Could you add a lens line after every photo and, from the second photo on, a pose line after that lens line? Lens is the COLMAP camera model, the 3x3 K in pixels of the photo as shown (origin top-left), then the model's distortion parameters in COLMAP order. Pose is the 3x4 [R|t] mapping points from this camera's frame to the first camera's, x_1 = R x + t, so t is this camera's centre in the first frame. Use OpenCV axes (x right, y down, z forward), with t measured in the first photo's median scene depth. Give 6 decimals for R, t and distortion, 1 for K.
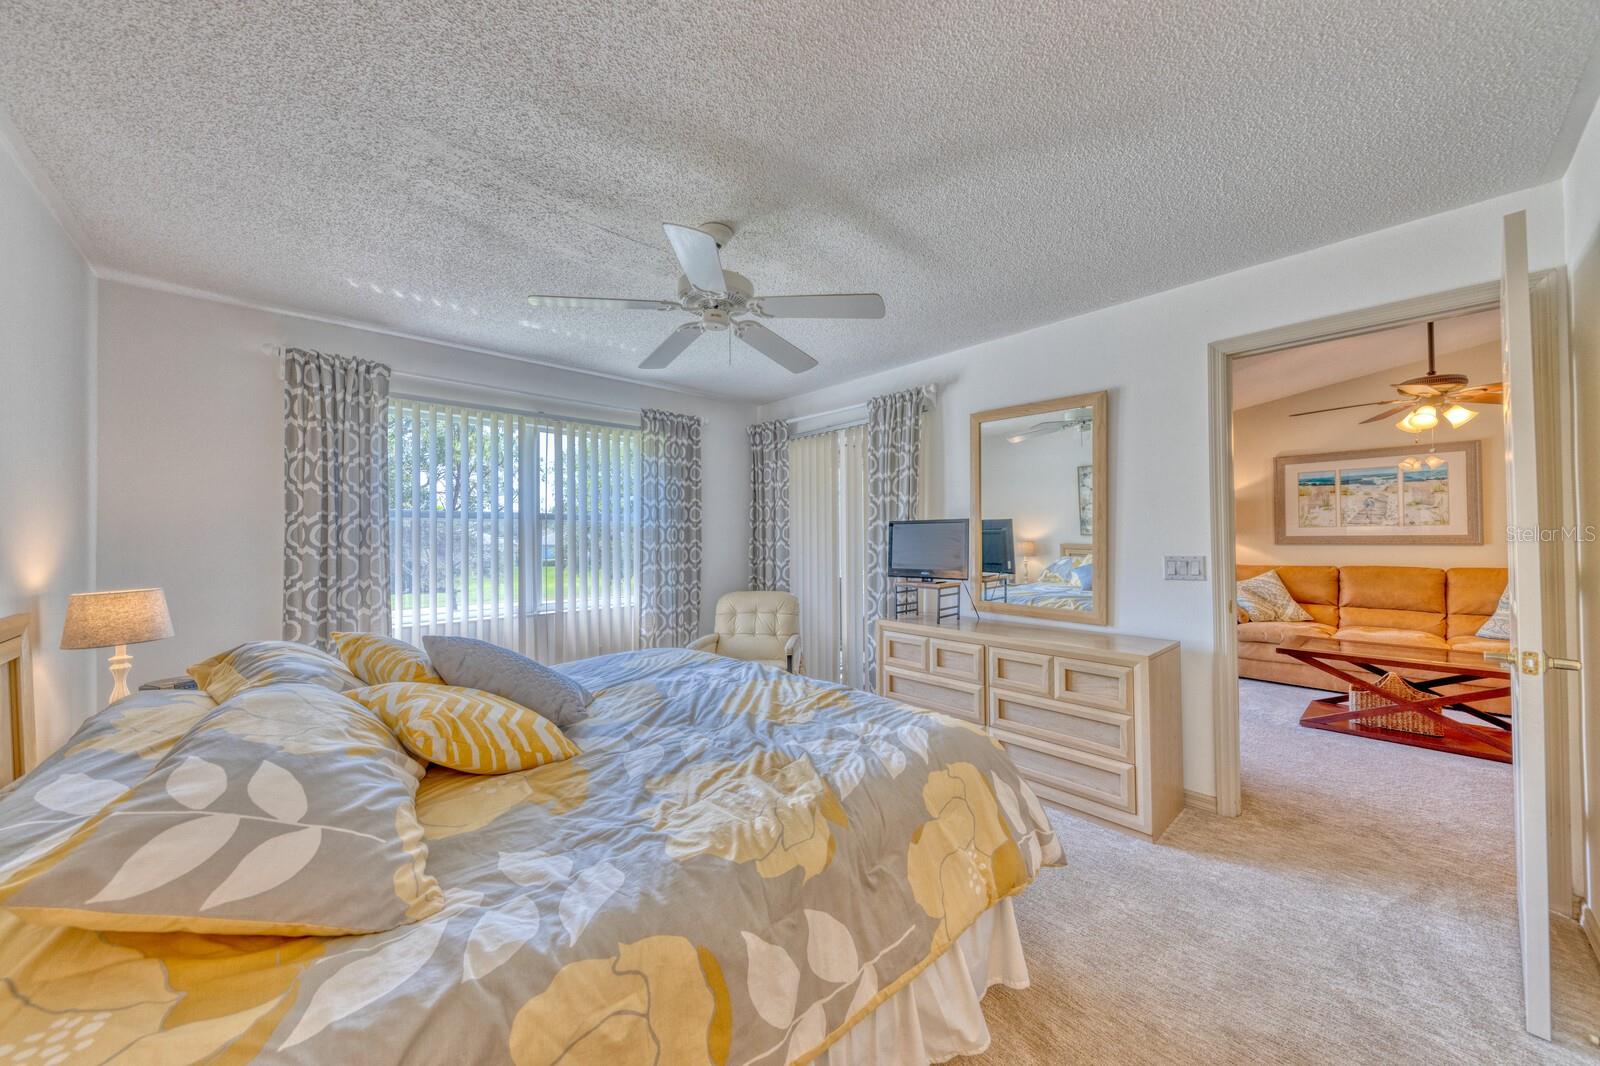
lens RADIAL K [[550.6, 0, 803.2], [0, 550.6, 531.9], [0, 0, 1]] dist [0.012116, -0.006099]
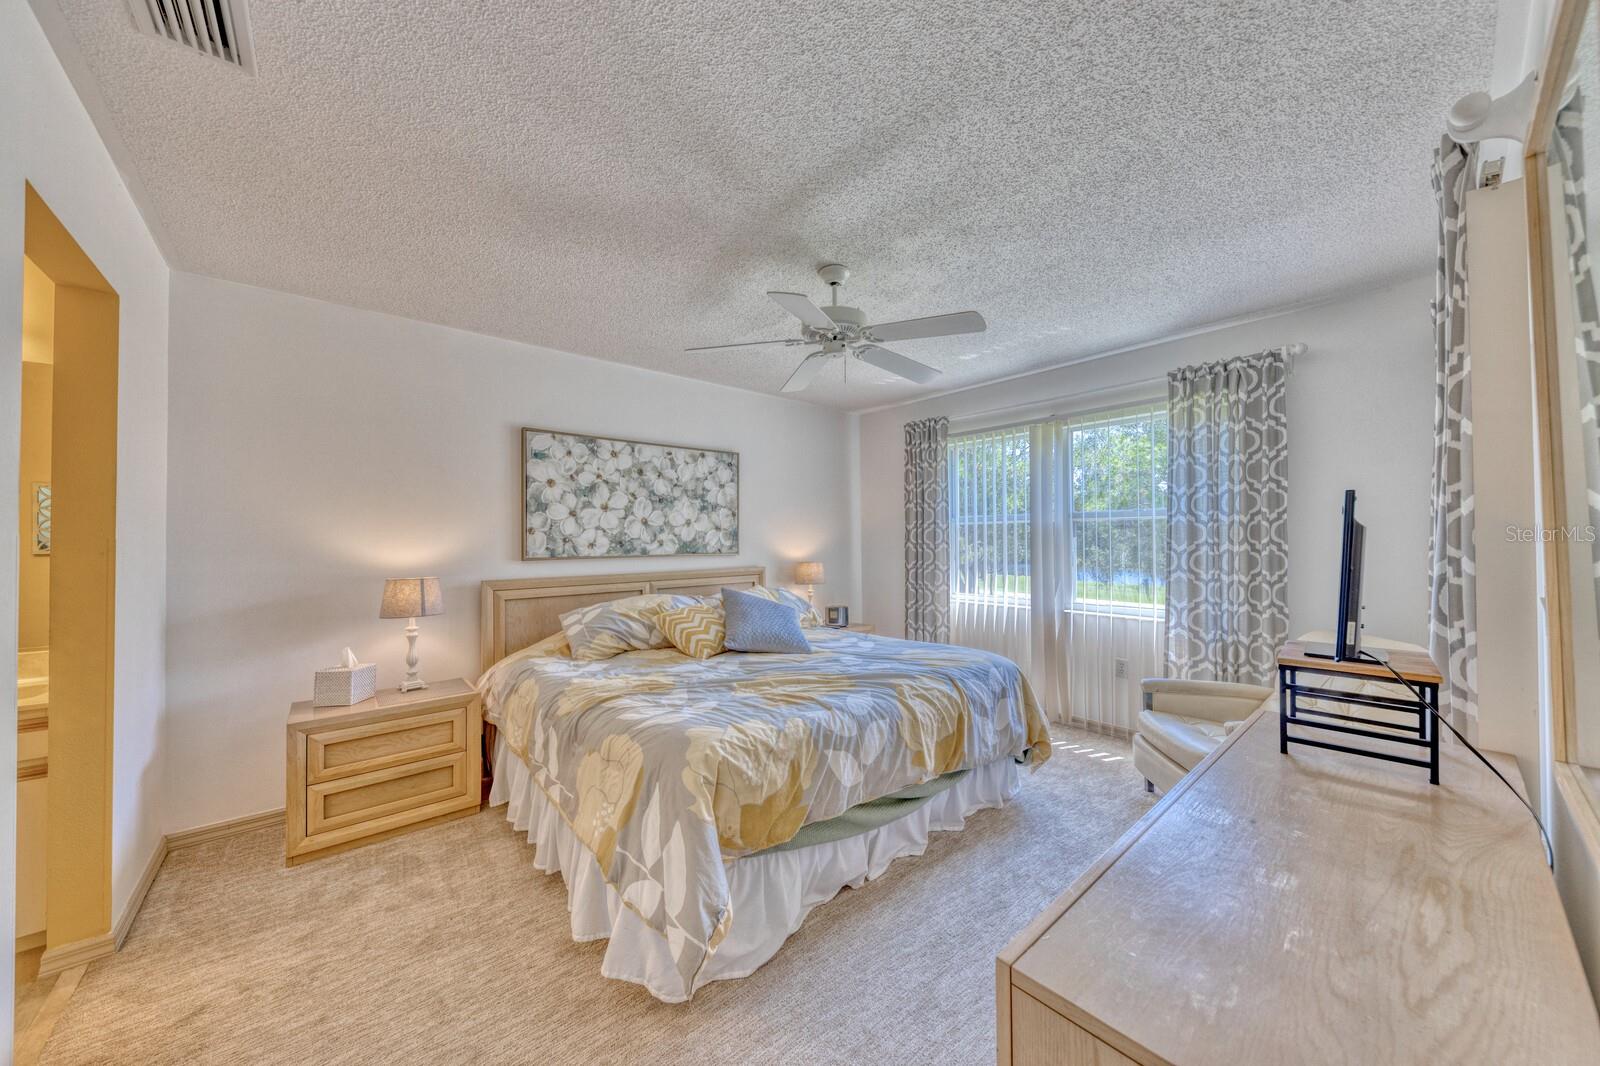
lens RADIAL K [[550.6, 0, 803.2], [0, 550.6, 531.9], [0, 0, 1]] dist [0.012116, -0.006099]
pose [[-0.024517, -0.004772, -0.999688, 0.661248], [0.018735, 0.999811, -0.005232, -0.002623], [0.999524, -0.018857, -0.024423, 0.646895]]
